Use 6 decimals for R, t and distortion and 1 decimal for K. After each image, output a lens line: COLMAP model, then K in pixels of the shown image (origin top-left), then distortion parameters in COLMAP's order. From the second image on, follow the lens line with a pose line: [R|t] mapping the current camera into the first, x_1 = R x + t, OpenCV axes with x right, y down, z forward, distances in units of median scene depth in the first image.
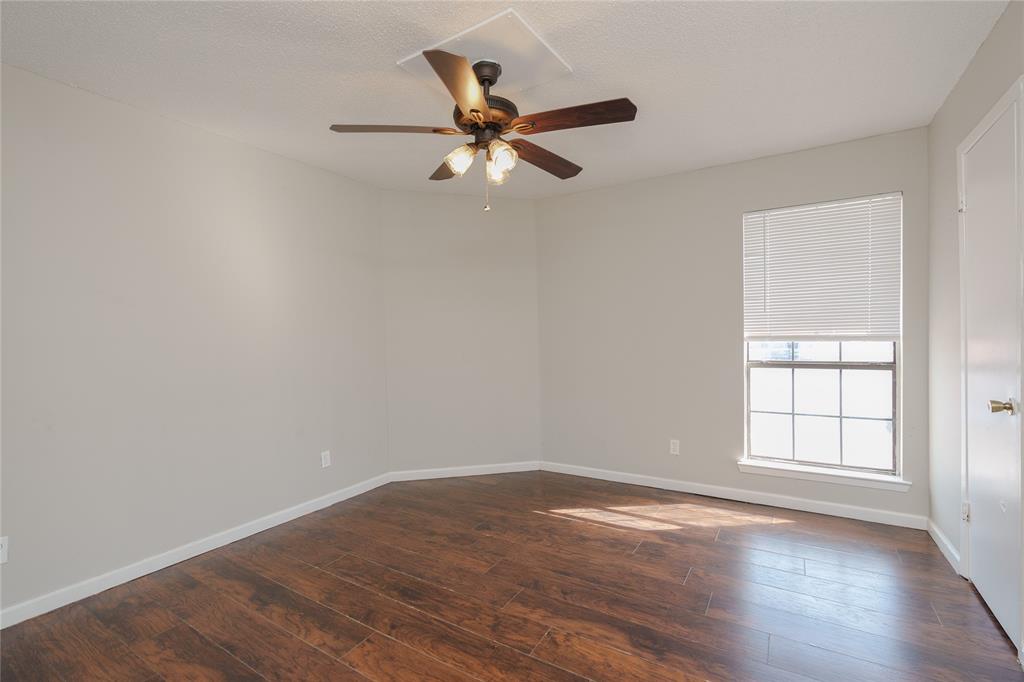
lens RADIAL K [[459.5, 0, 520.5], [0, 459.5, 342.6], [0, 0, 1]] dist [-0.000996, 0.000575]
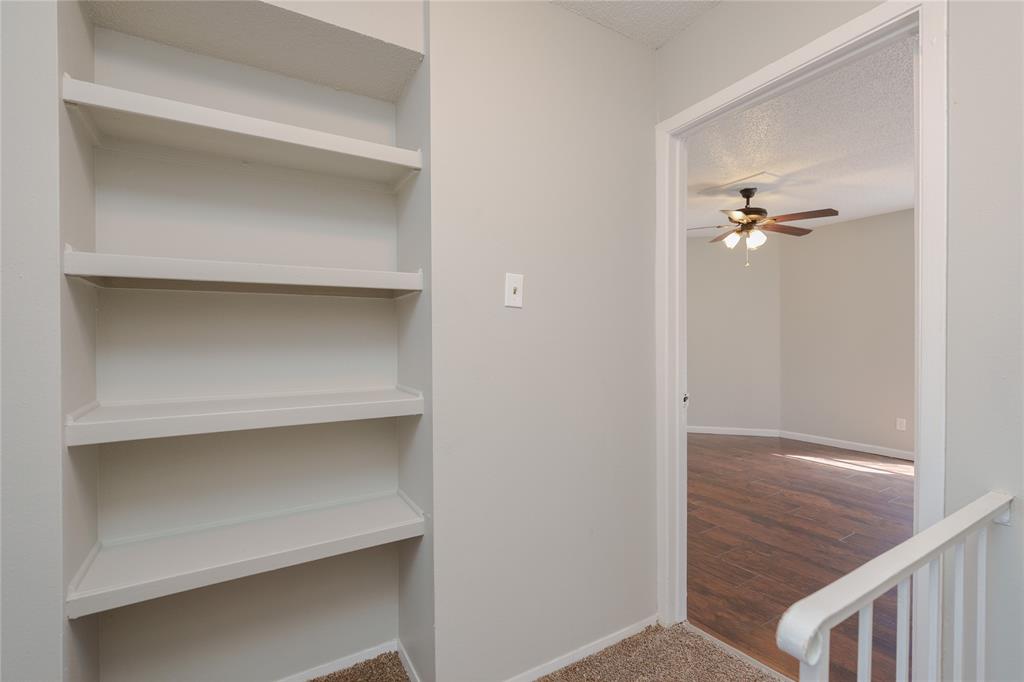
lens RADIAL K [[459.5, 0, 520.5], [0, 459.5, 342.6], [0, 0, 1]] dist [-0.000996, 0.000575]
pose [[0.883459, 0.020155, -0.468075, -0.005288], [-0.021788, 0.999761, 0.001924, 0.027055], [0.468002, 0.008498, 0.883687, -0.753952]]
